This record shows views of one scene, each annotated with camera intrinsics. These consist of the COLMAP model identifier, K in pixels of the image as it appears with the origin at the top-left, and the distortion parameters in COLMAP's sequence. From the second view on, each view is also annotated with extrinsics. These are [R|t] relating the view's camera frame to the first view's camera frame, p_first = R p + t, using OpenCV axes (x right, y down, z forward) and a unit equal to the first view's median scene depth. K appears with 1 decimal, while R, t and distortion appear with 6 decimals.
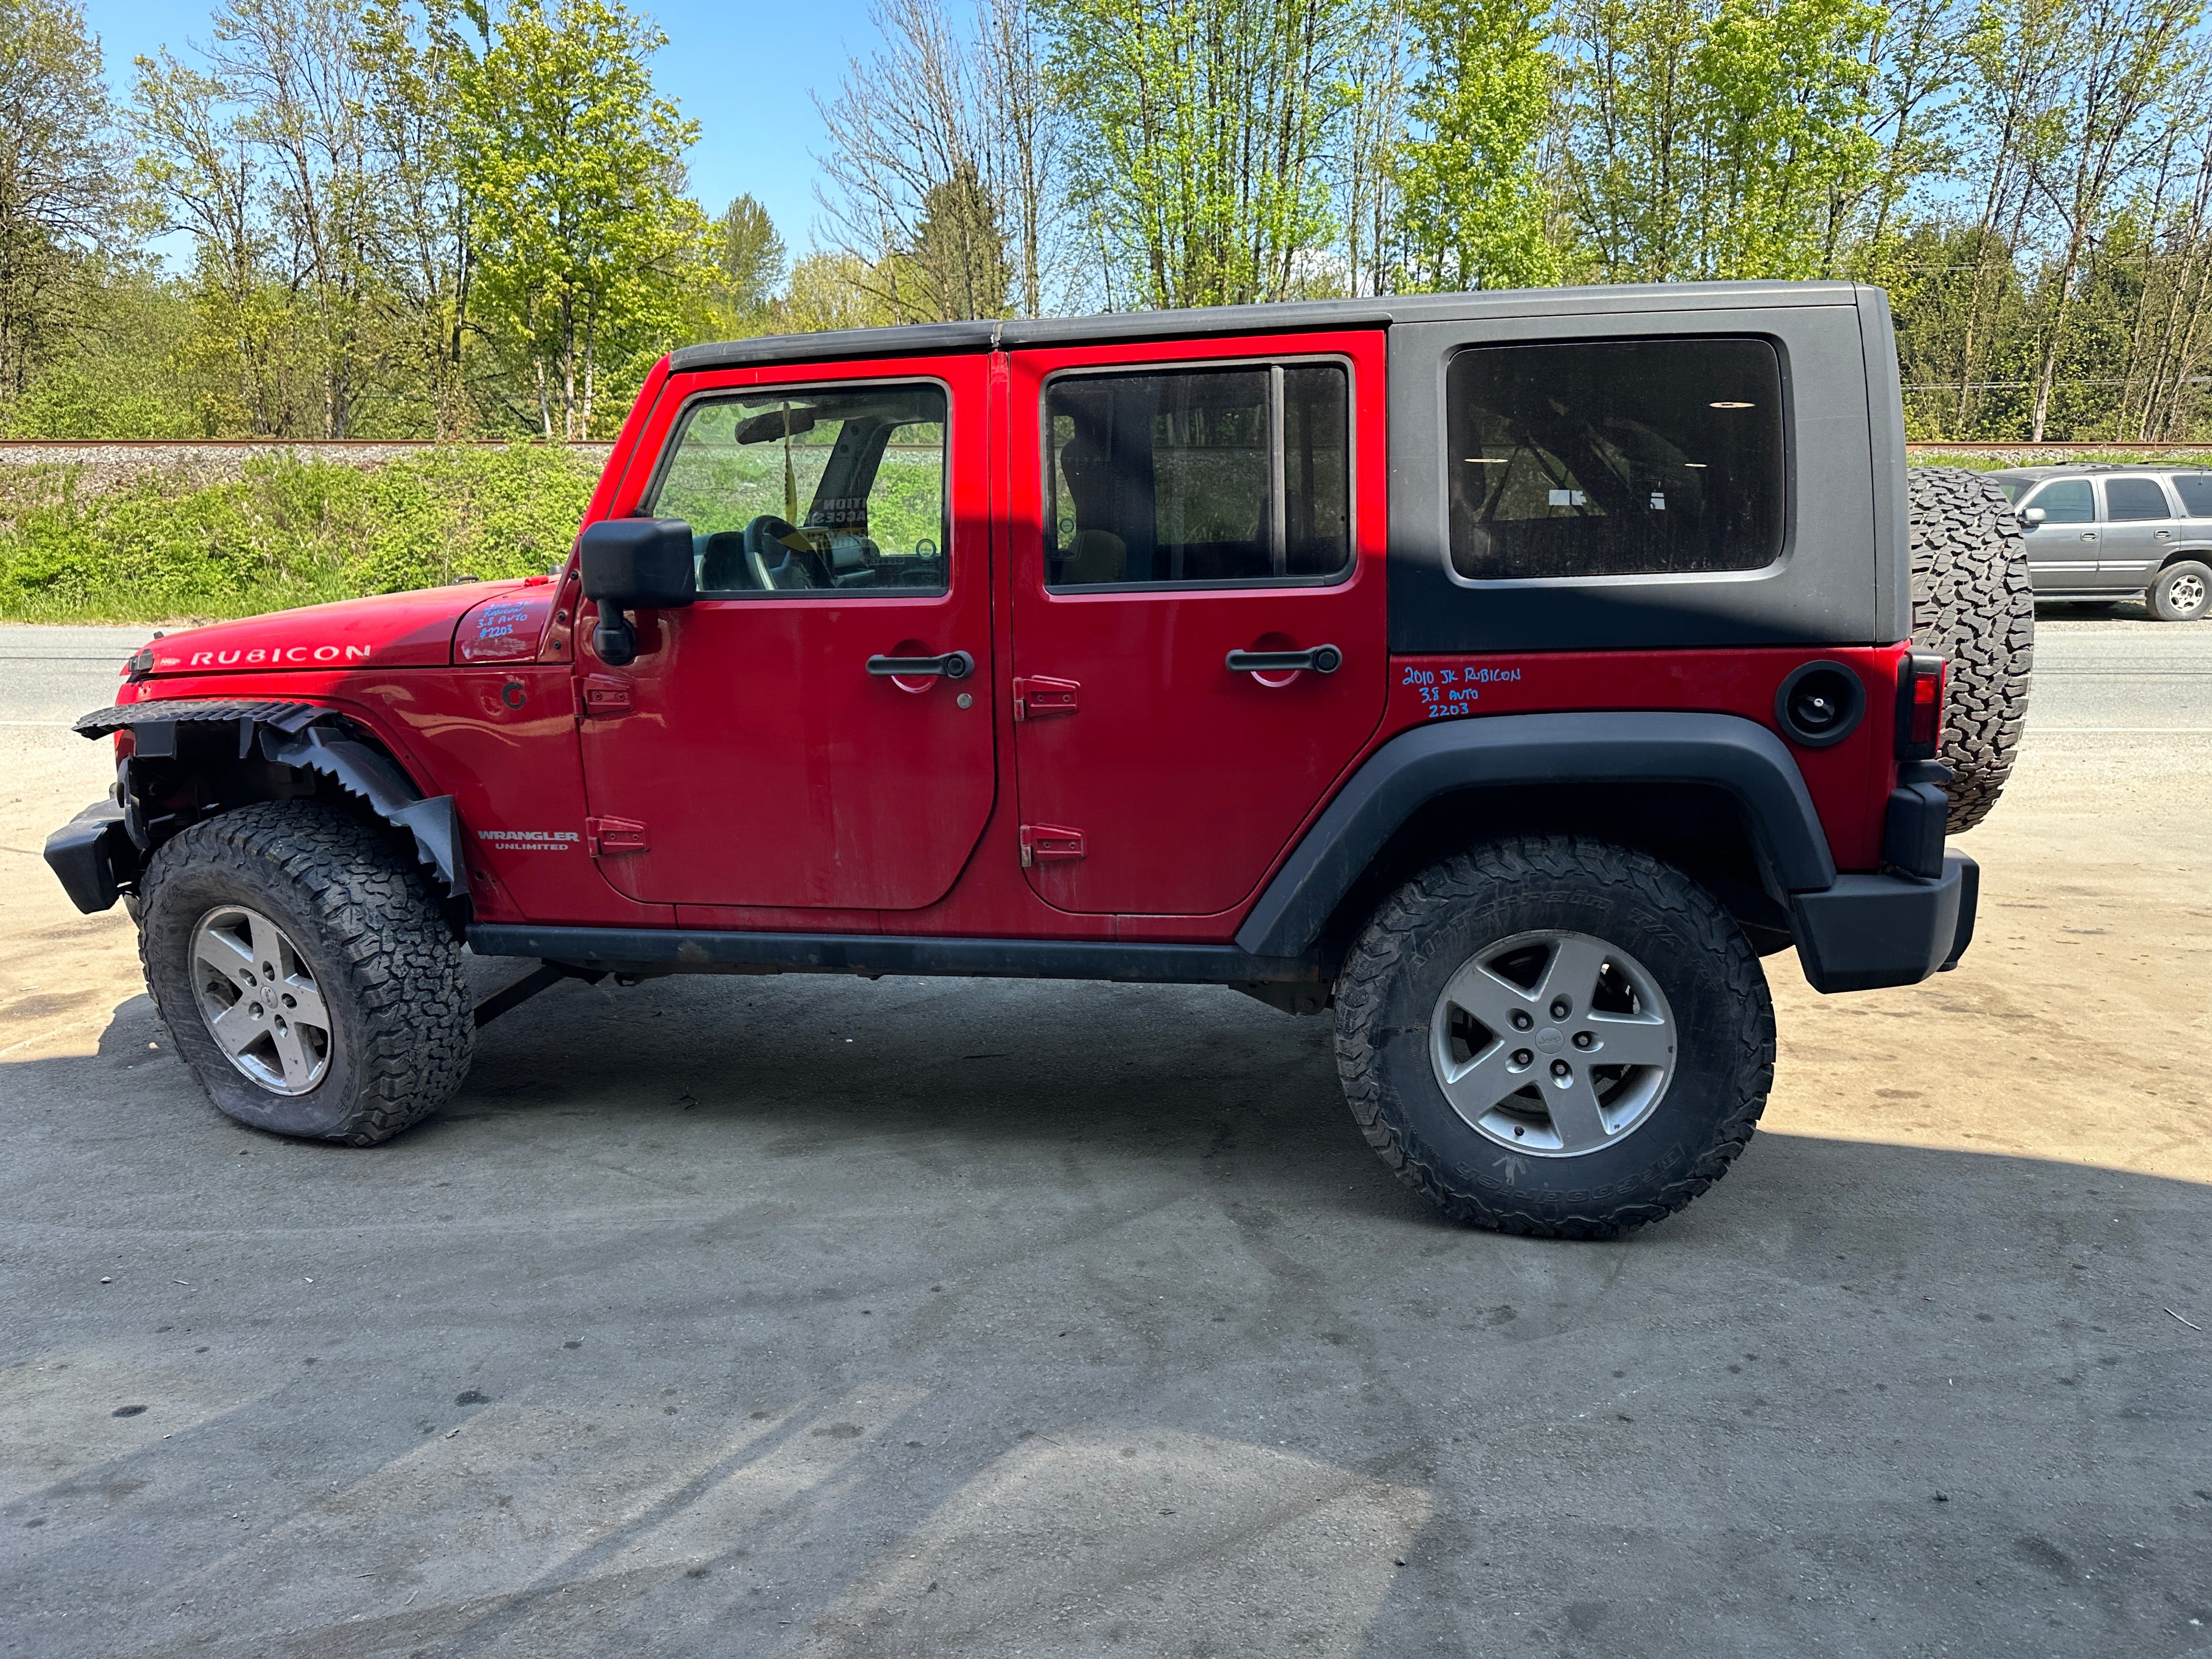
lens RADIAL K [[1568.4, 0, 1108.2], [0, 1568.4, 811.1], [0, 0, 1]] dist [0.027366, -0.034888]
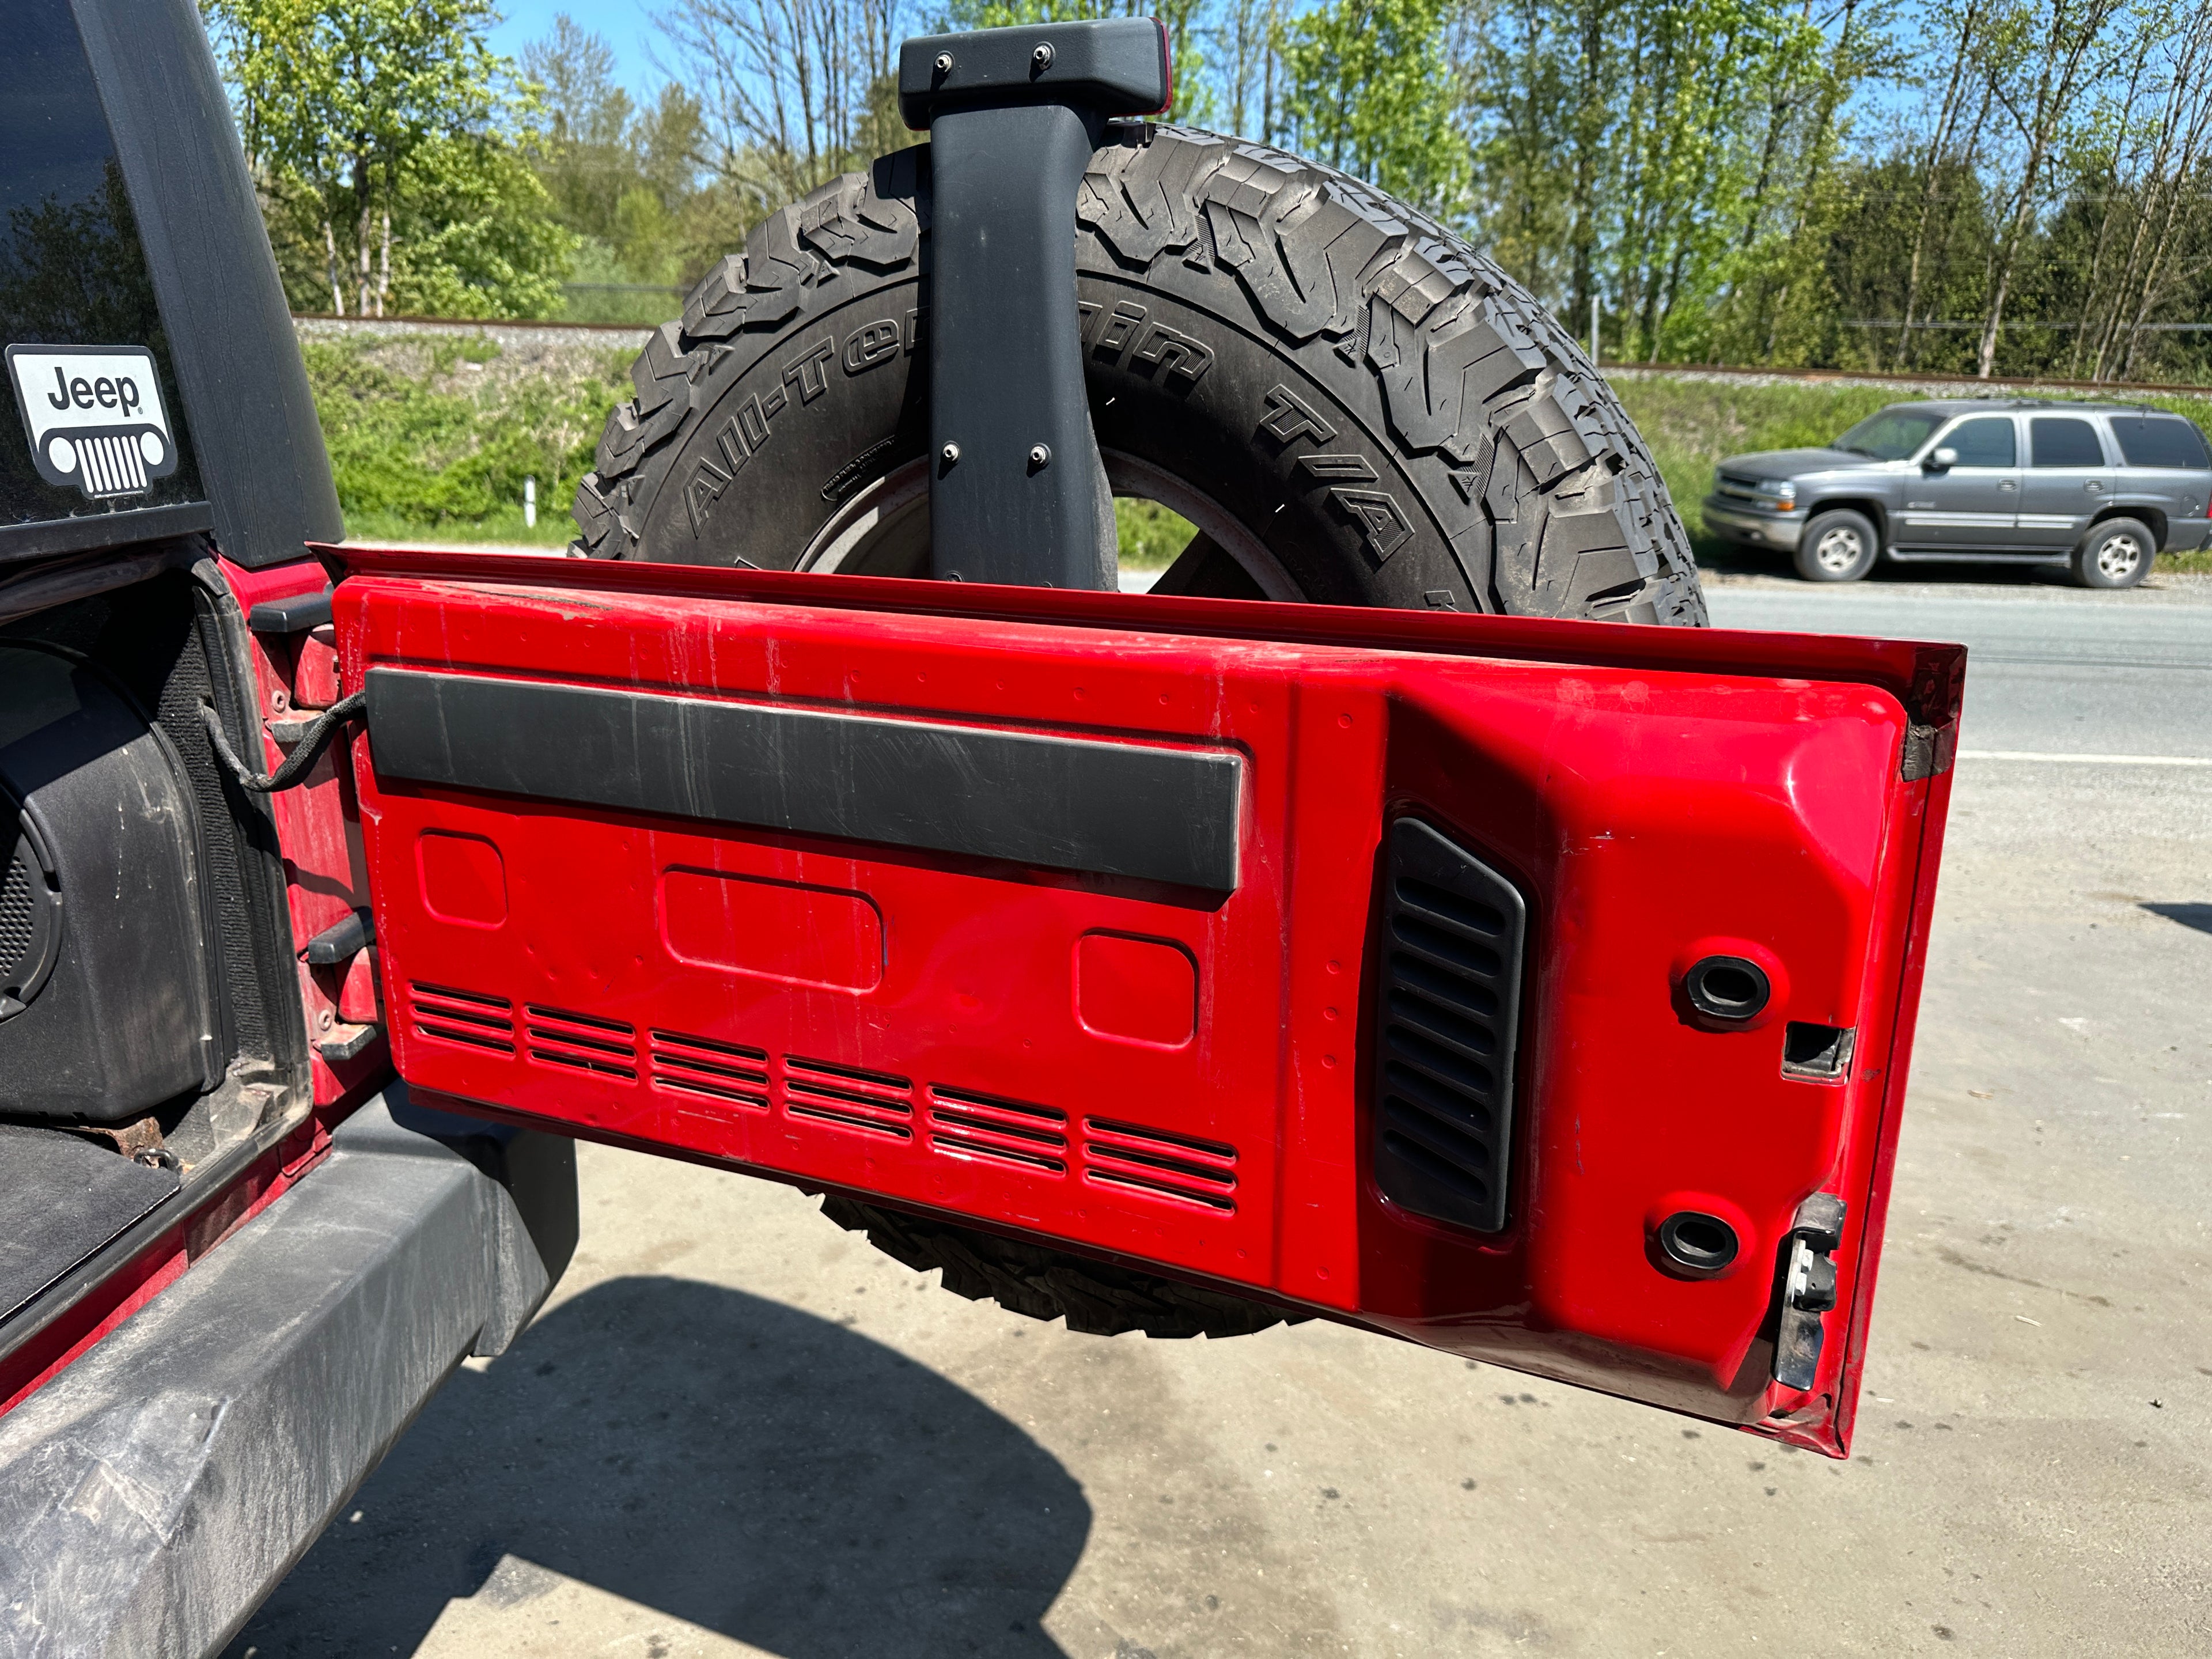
lens RADIAL K [[1568.4, 0, 1096.2], [0, 1568.4, 784.3], [0, 0, 1]] dist [0.027366, -0.034888]
pose [[0.999358, 0.031108, 0.017761, 0.670050], [-0.031700, 0.998917, 0.034070, -0.145687], [-0.016682, -0.034611, 0.999262, 0.859427]]
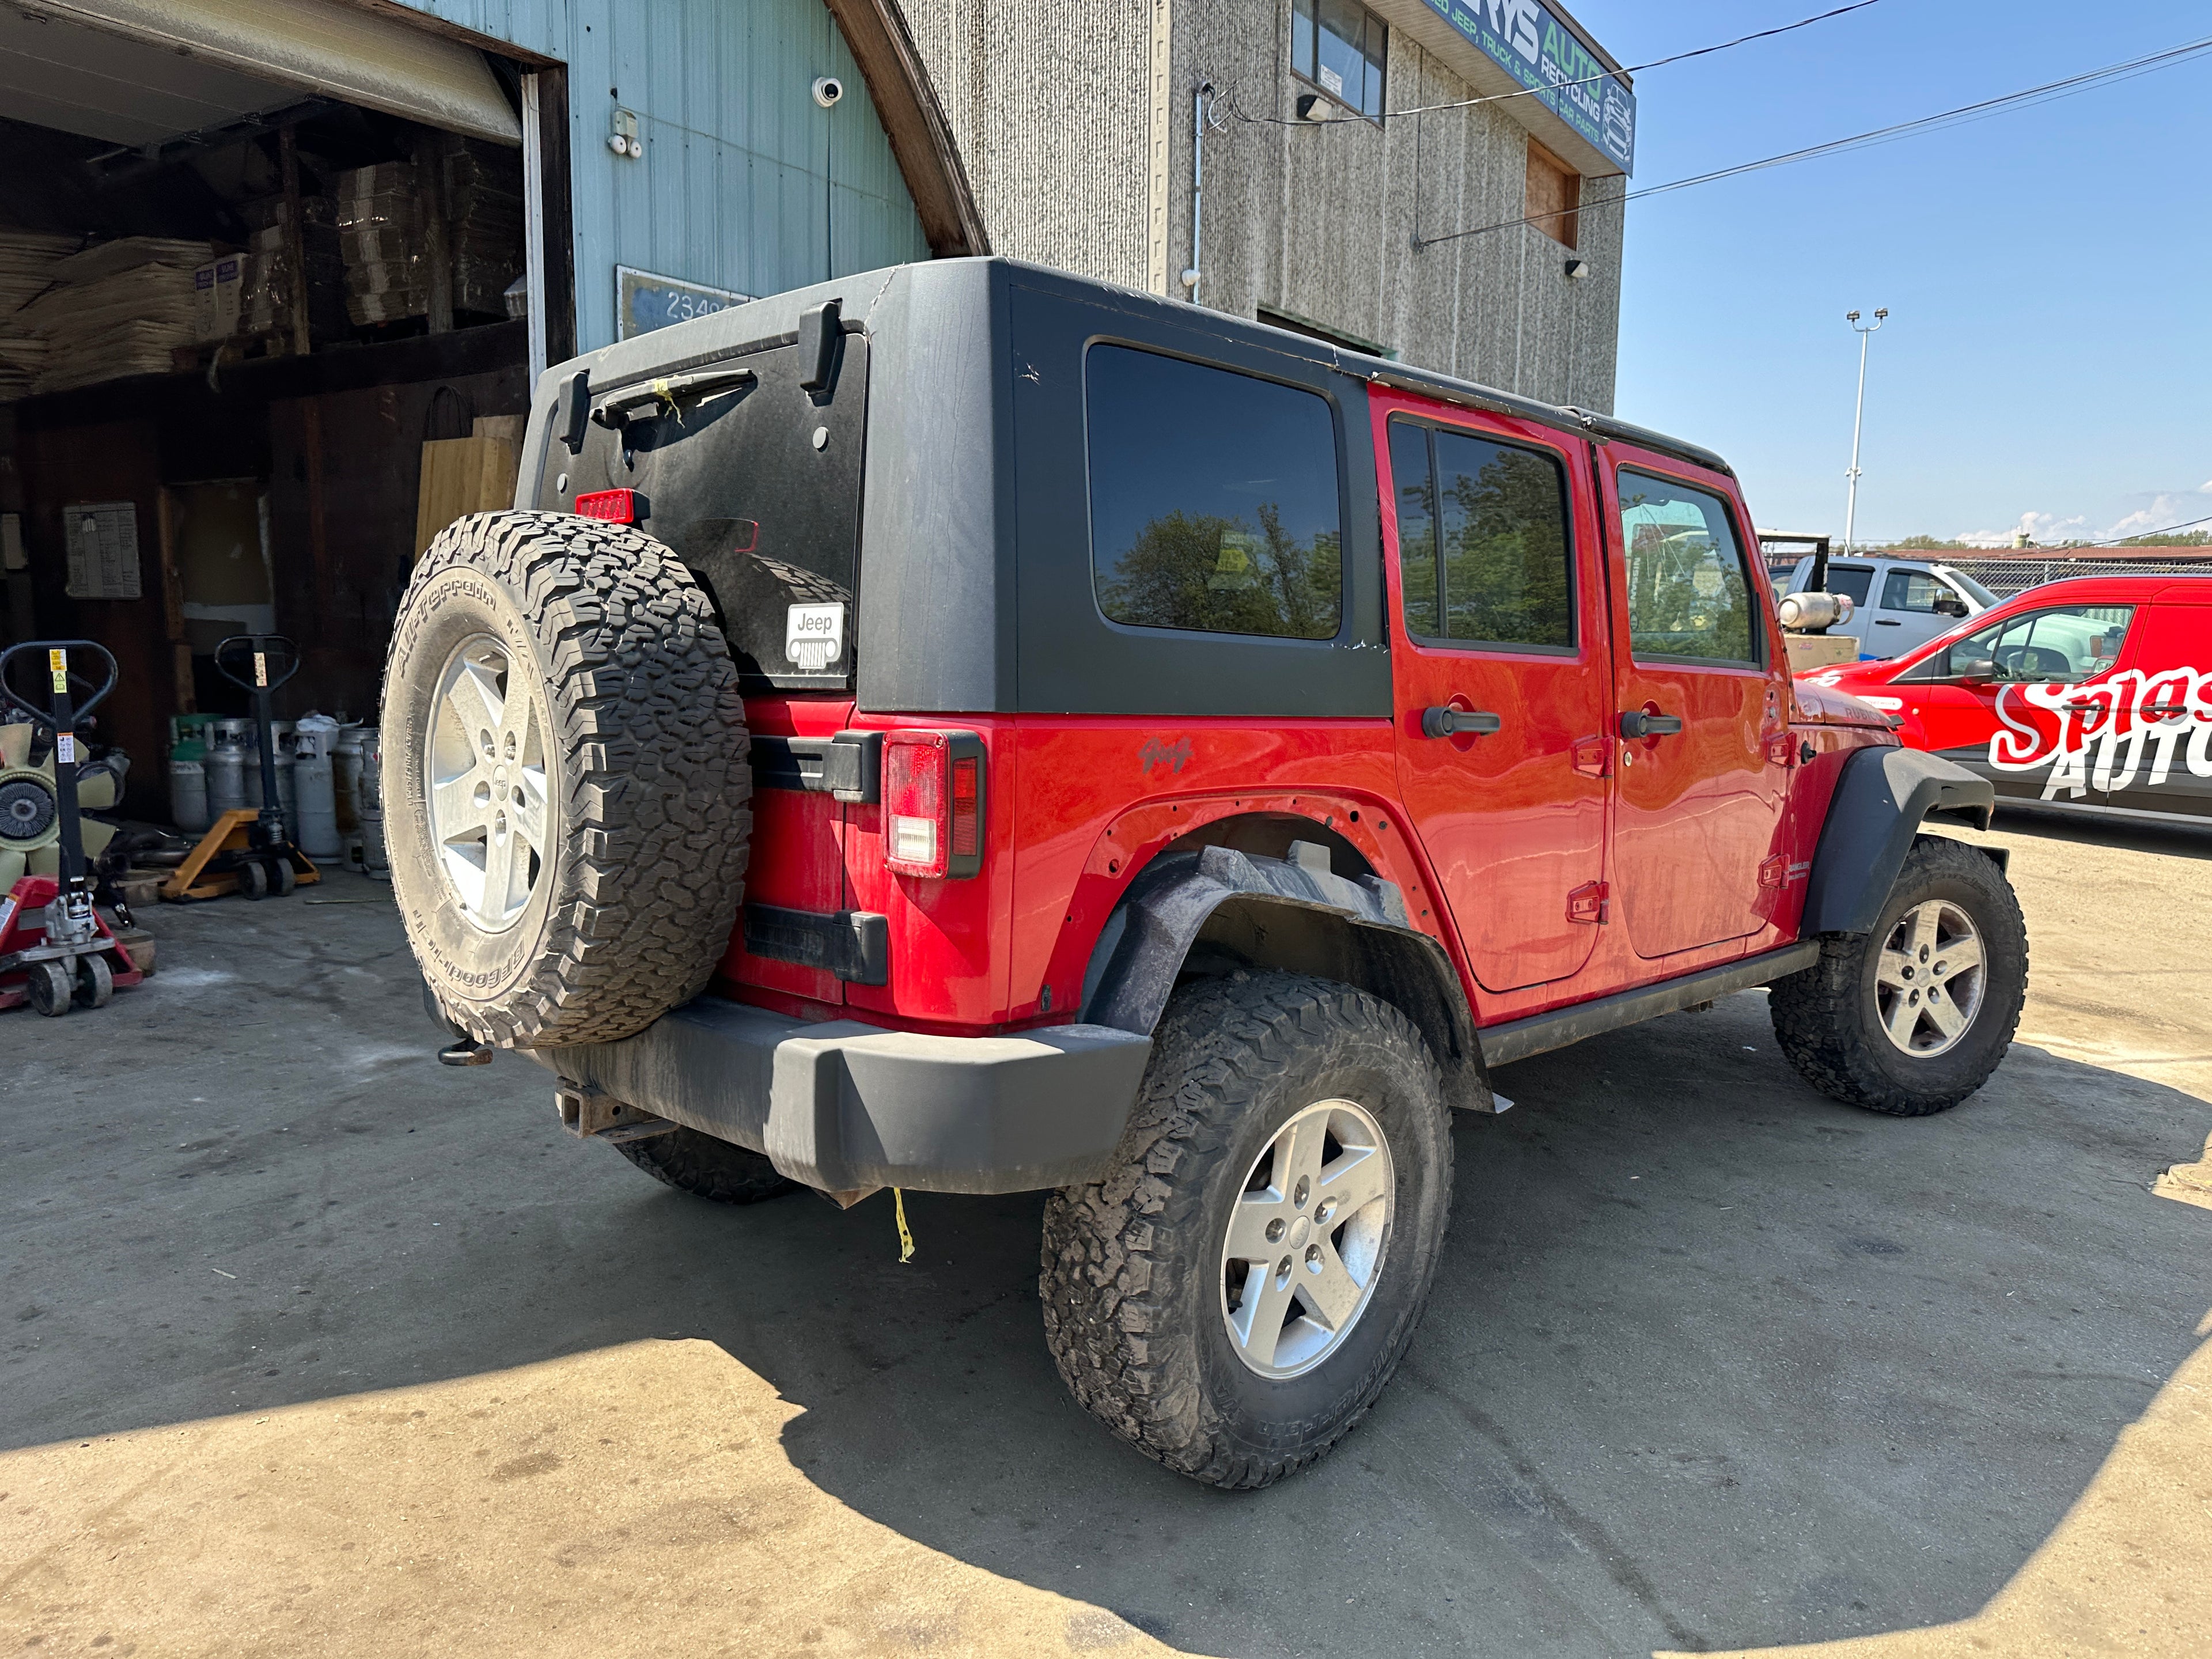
lens RADIAL K [[1568.4, 0, 1119.9], [0, 1568.4, 825.0], [0, 0, 1]] dist [0.027366, -0.034888]
pose [[-0.591251, 0.094712, -0.800907, 0.956169], [-0.173774, 0.954792, 0.241194, -0.304988], [0.787544, 0.281783, -0.548063, 1.653814]]
